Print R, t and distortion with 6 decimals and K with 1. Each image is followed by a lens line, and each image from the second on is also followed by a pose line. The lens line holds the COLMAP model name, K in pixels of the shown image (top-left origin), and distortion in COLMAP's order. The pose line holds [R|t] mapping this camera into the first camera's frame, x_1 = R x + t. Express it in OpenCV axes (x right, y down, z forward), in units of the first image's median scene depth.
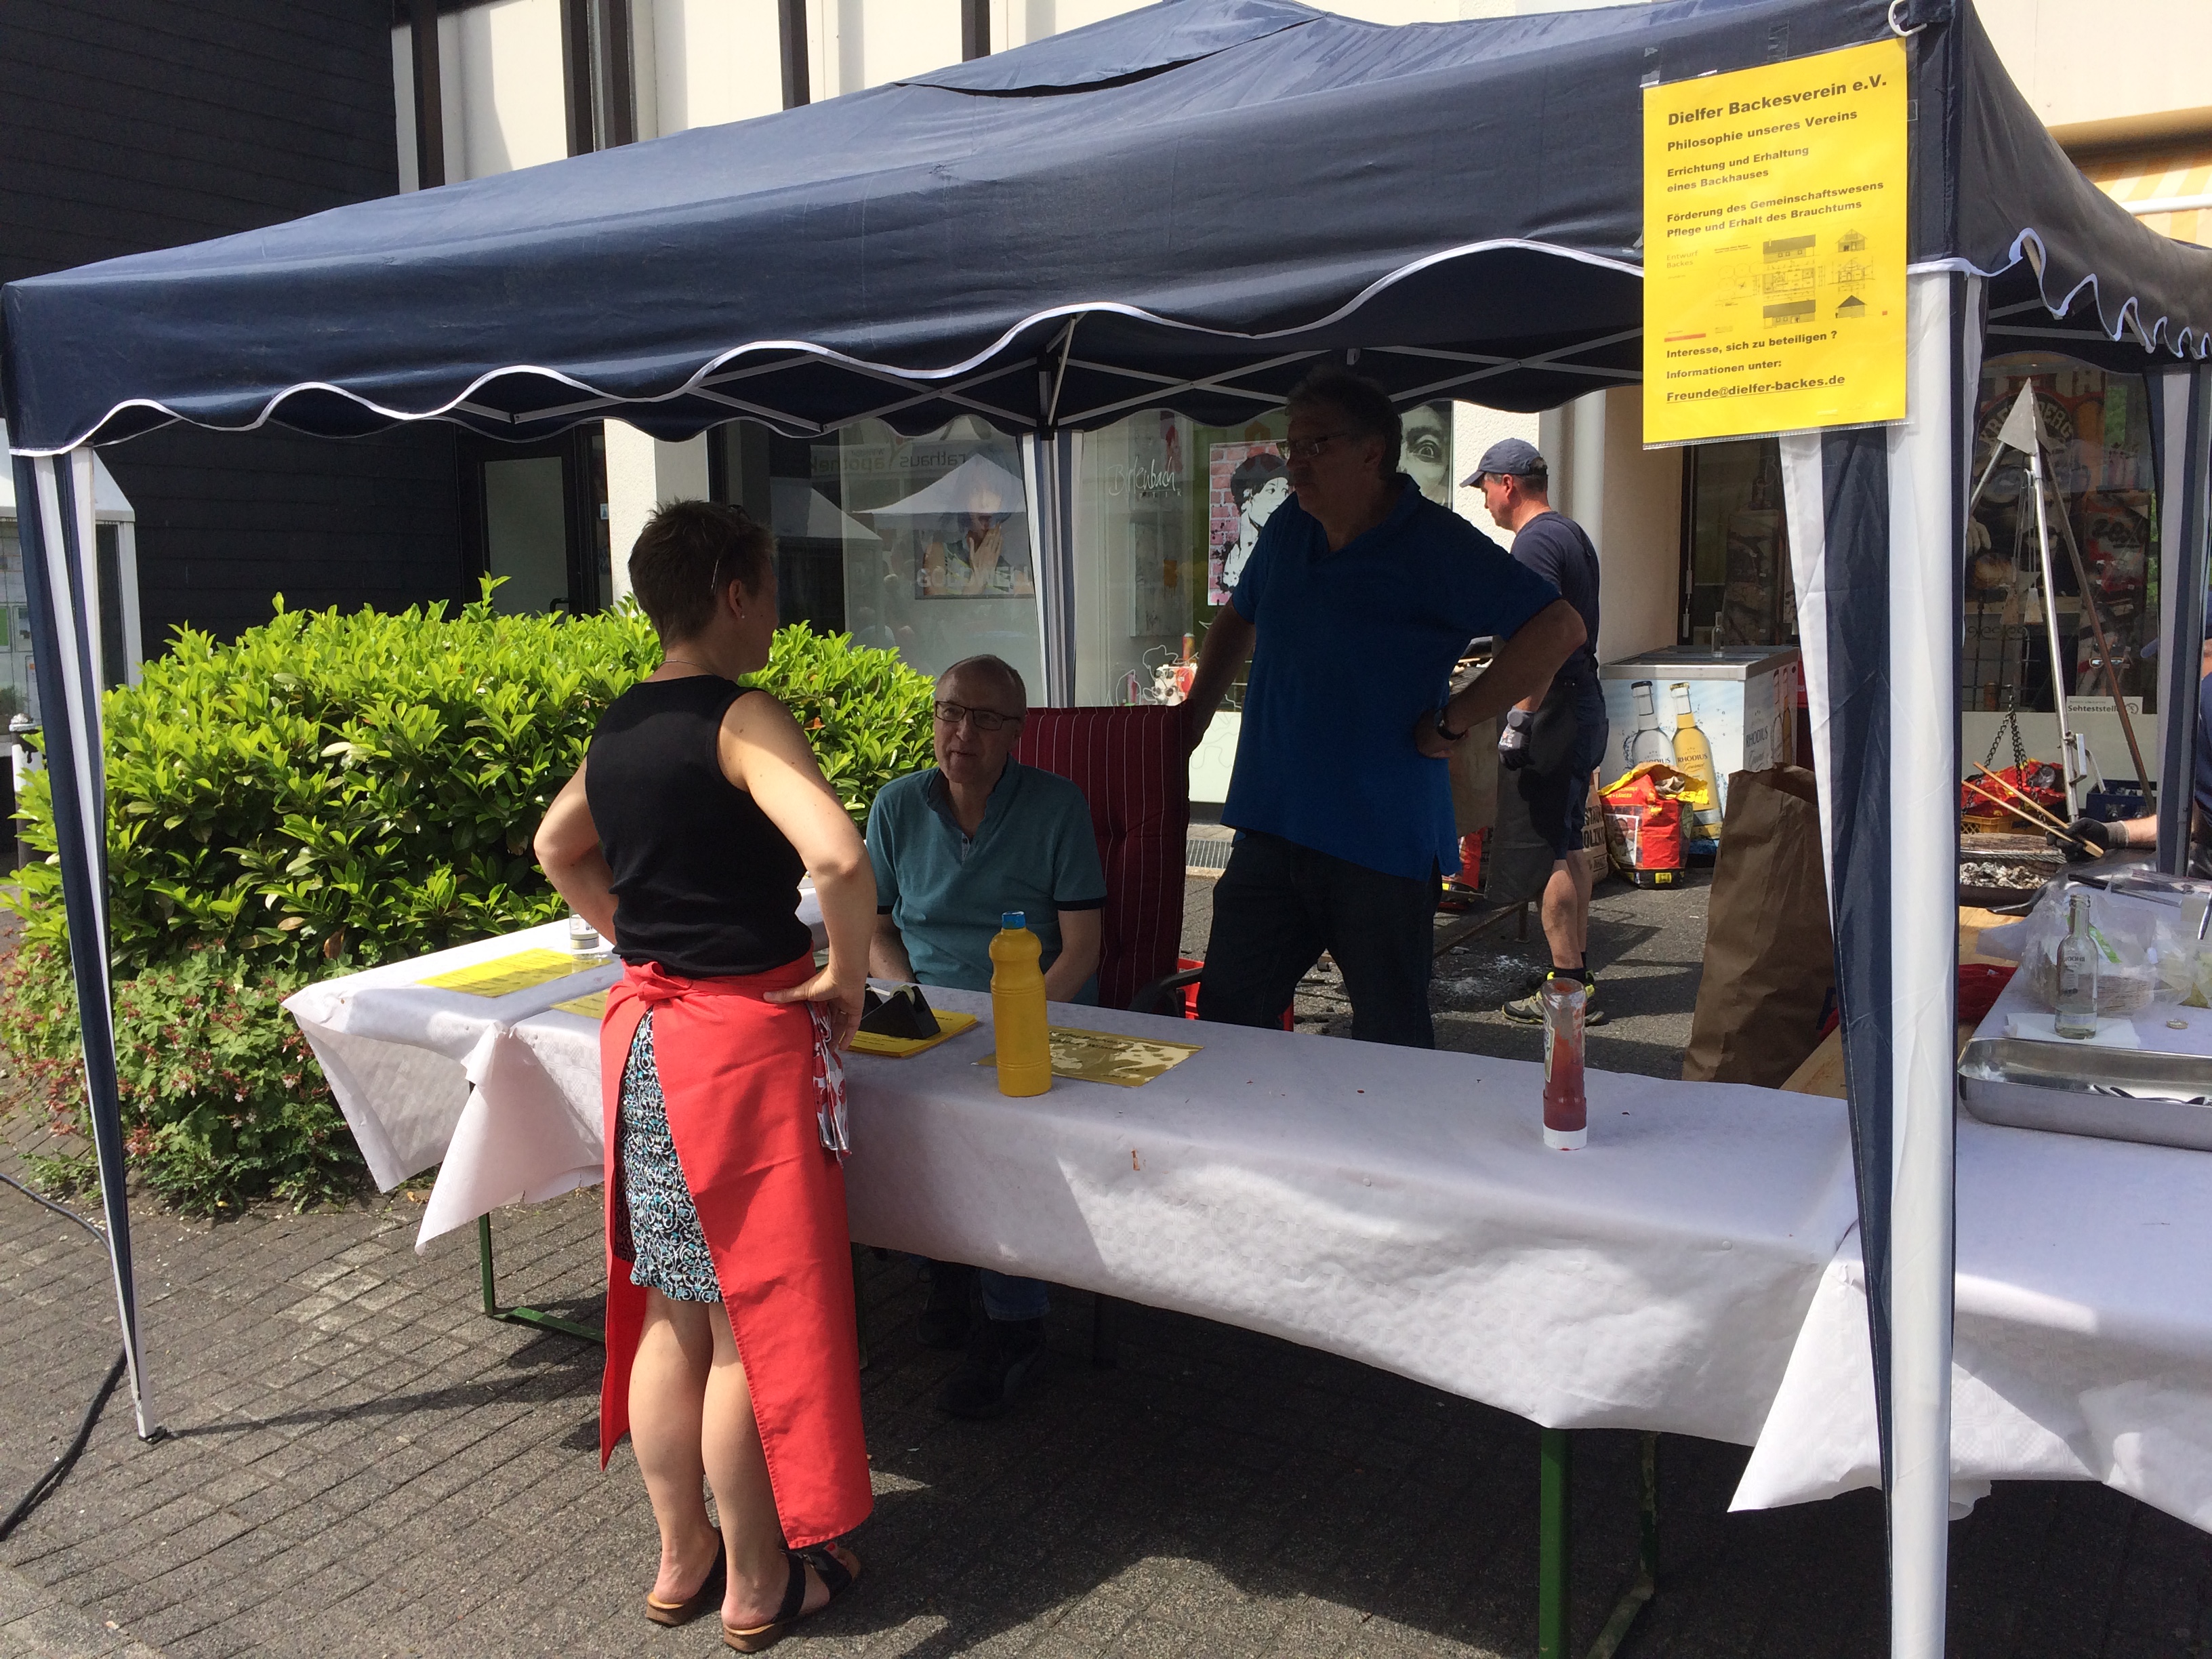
lens RADIAL K [[1851.8, 0, 1090.8], [0, 1851.8, 842.1], [0, 0, 1]] dist [0.092874, -0.160702]
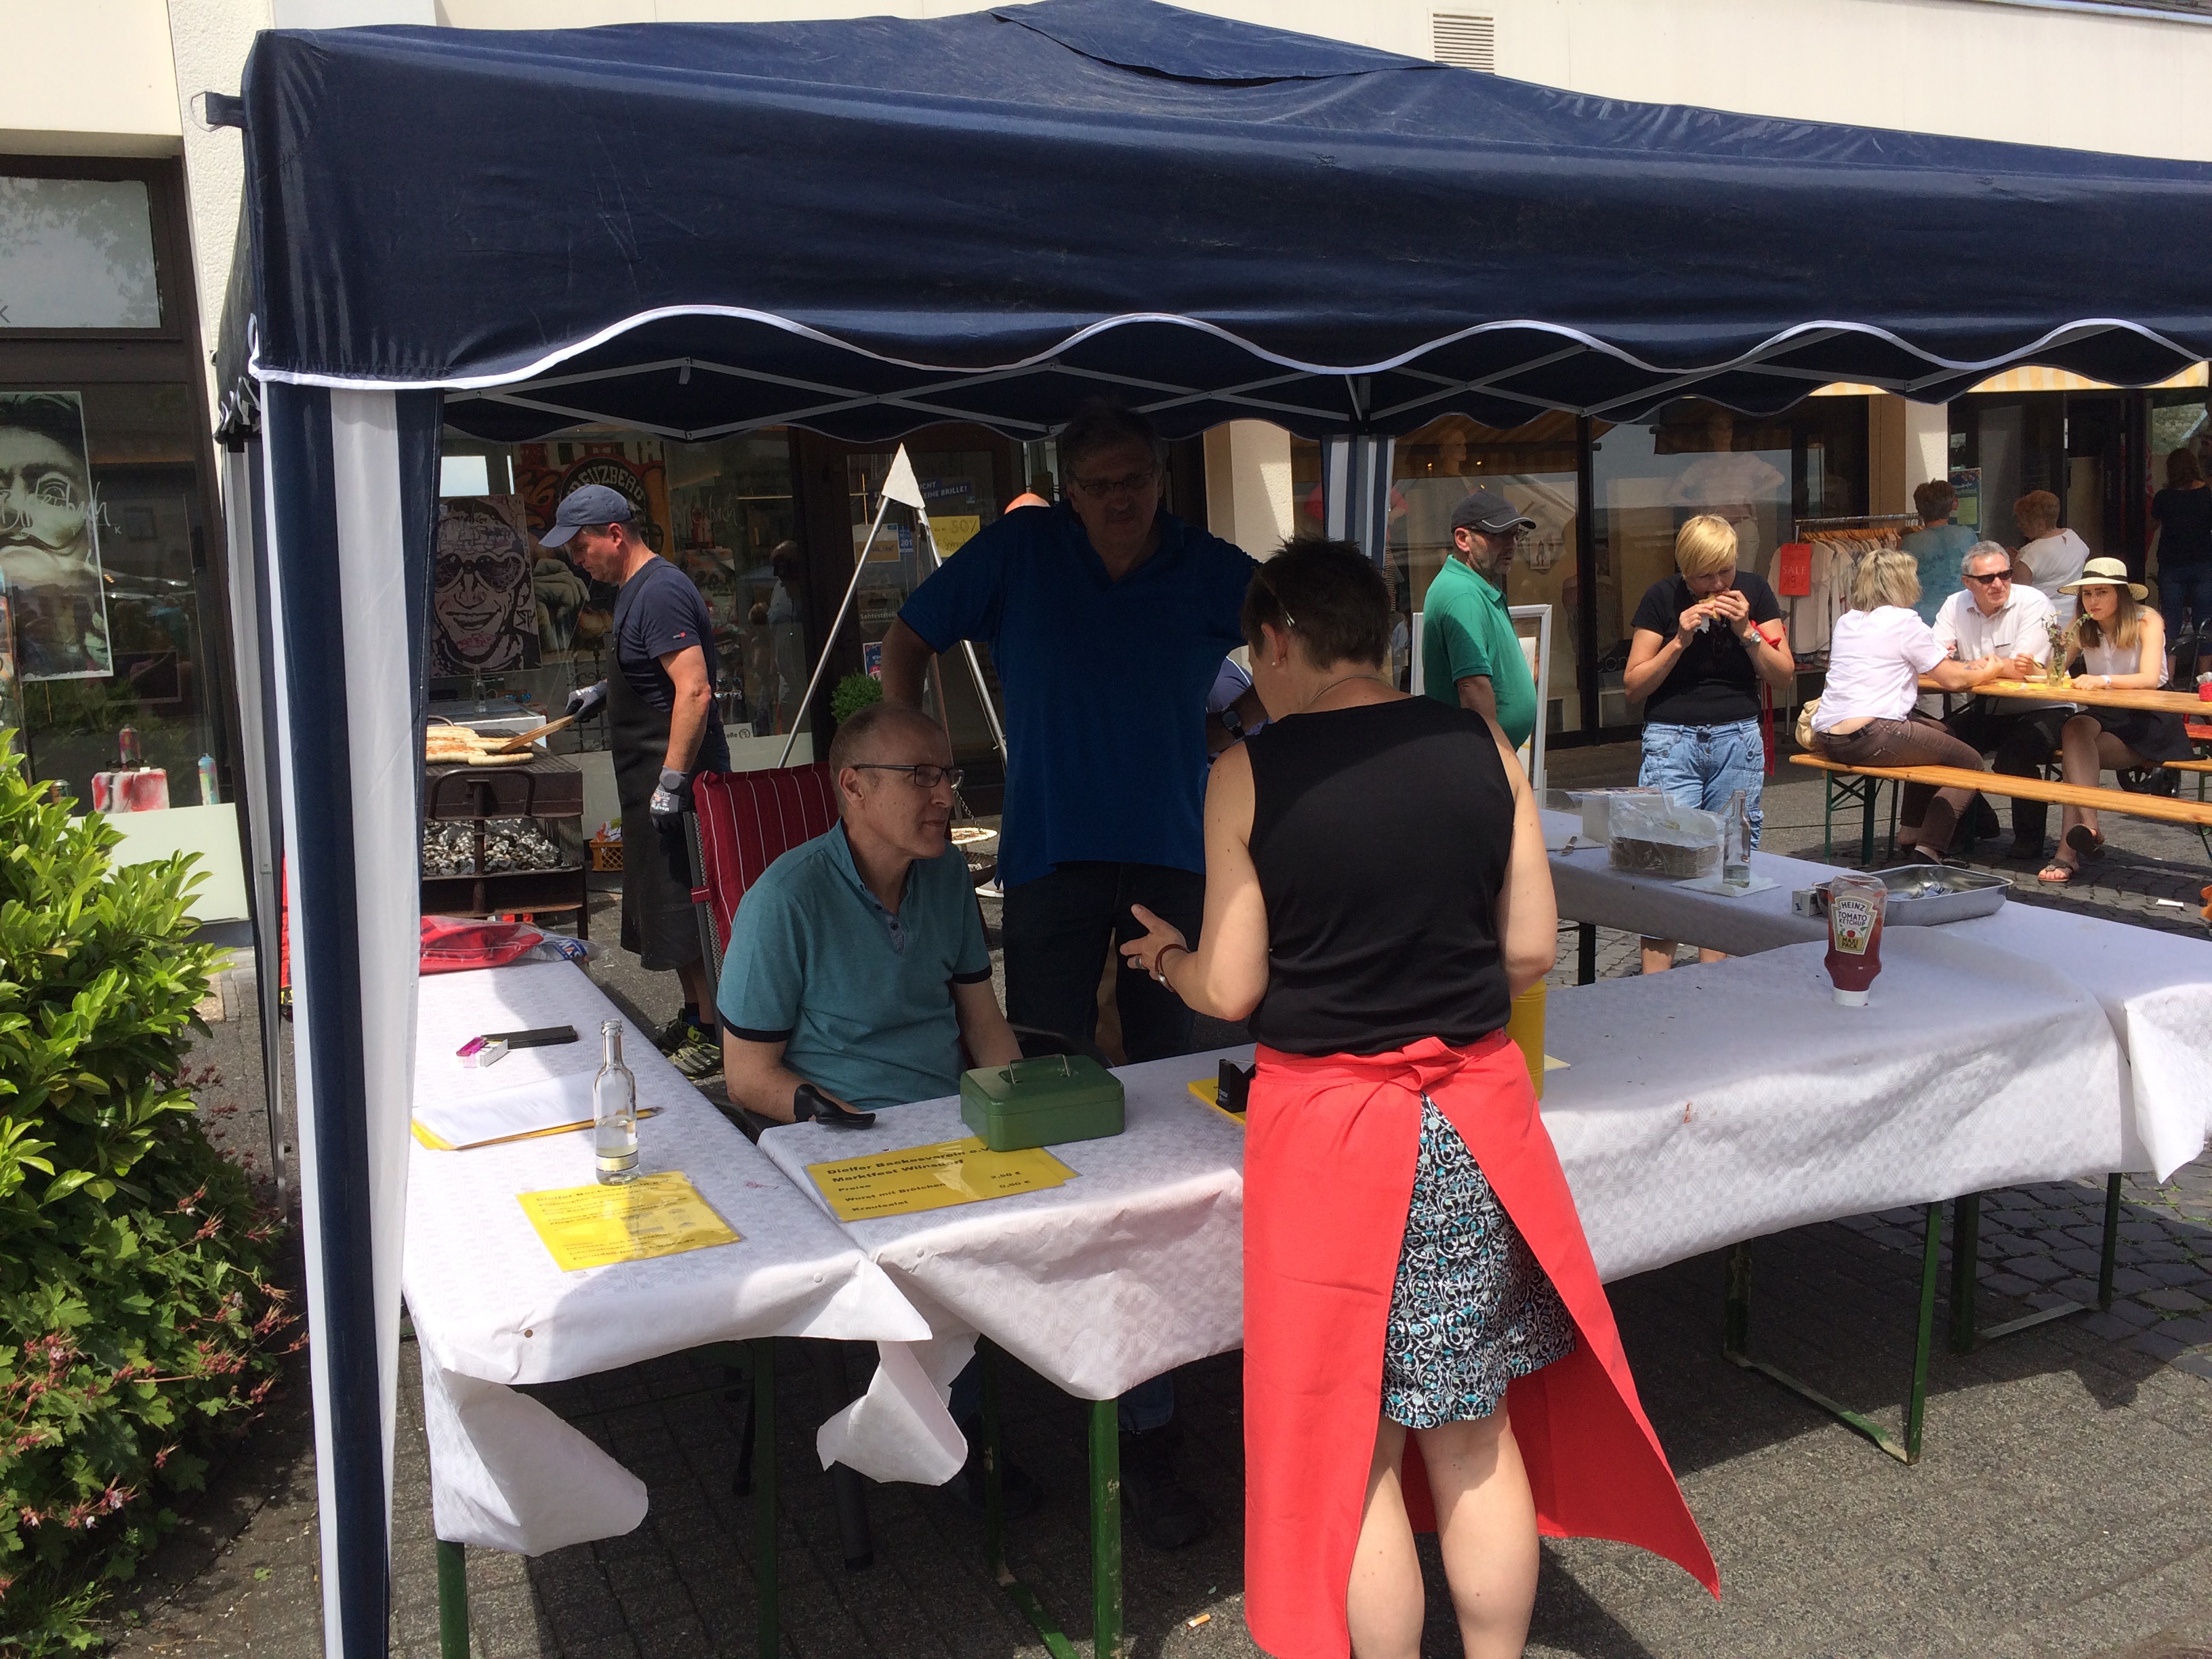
lens RADIAL K [[1840.5, 0, 1106.0], [0, 1840.5, 829.5], [0, 0, 1]] dist [0.123756, -0.152956]
pose [[0.536380, -0.126456, 0.834449, -0.913881], [0.164070, 0.985472, 0.043879, -0.081029], [-0.827875, 0.113372, 0.549335, 0.590441]]
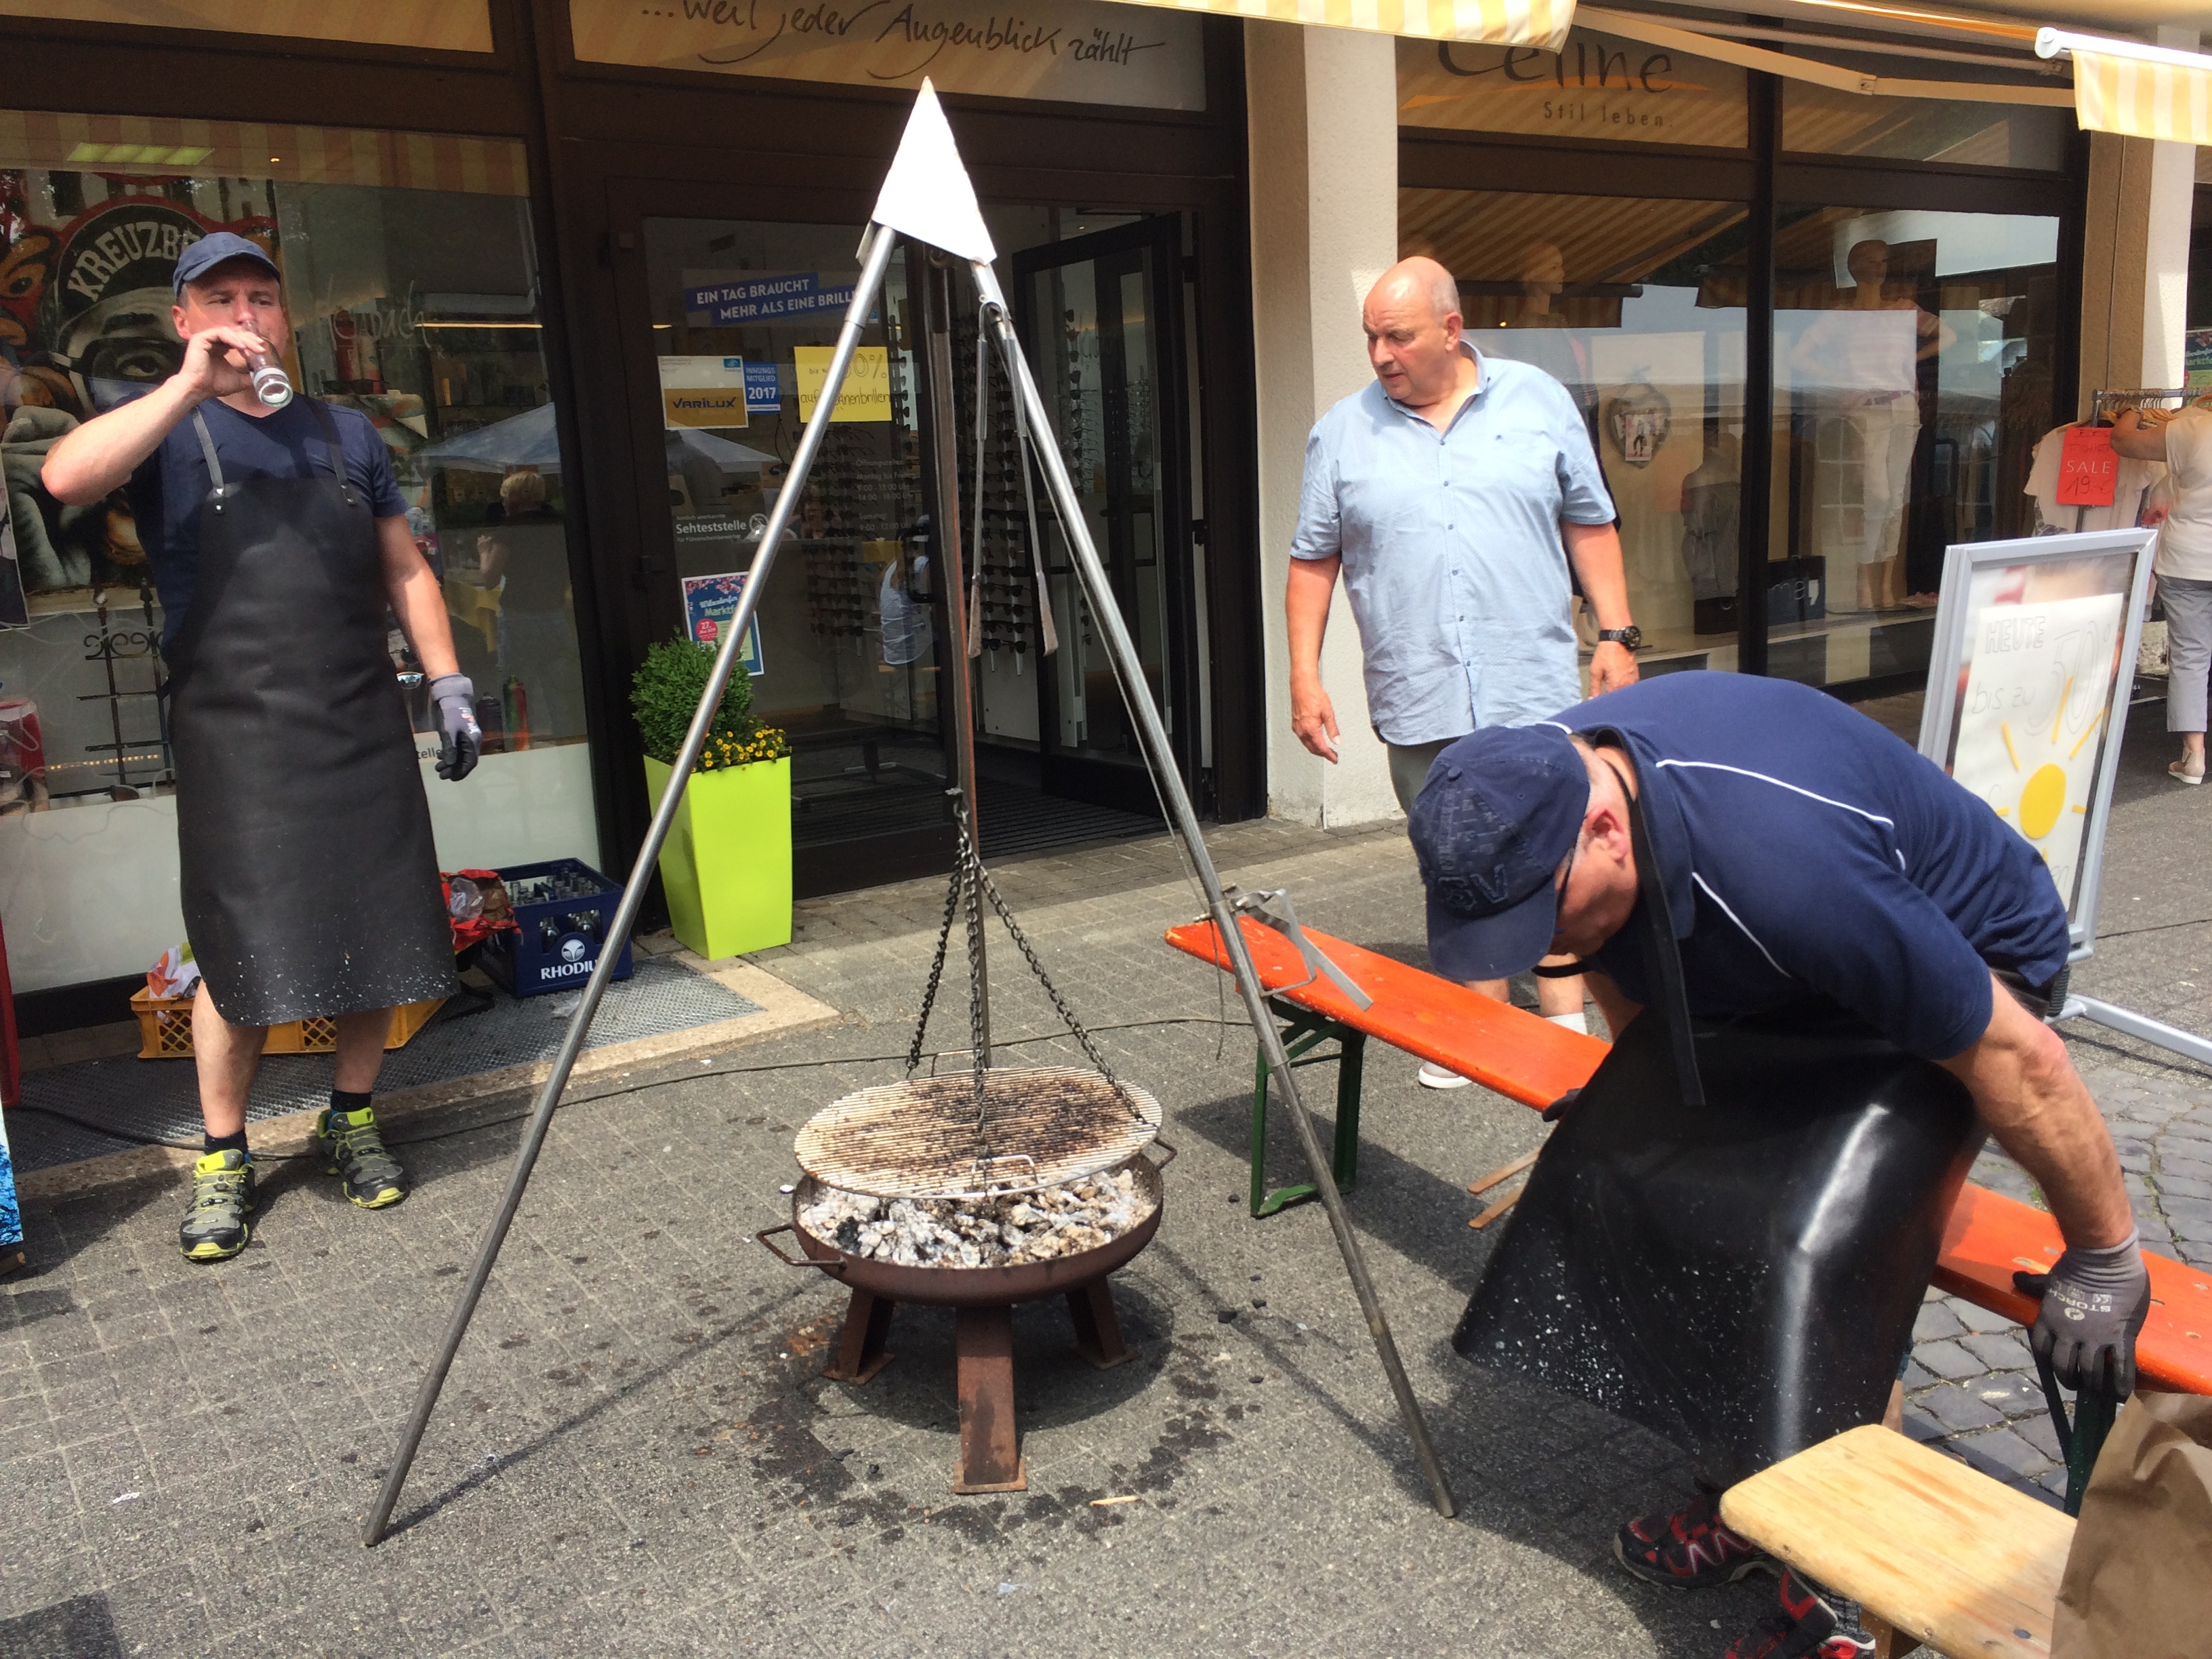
lens RADIAL K [[1840.5, 0, 1106.0], [0, 1840.5, 829.5], [0, 0, 1]] dist [0.123756, -0.152956]
pose [[0.392795, -0.181779, 0.901481, 0.249195], [0.160583, 0.978767, 0.127393, -0.277778], [-0.905497, 0.094723, 0.413645, 1.732722]]
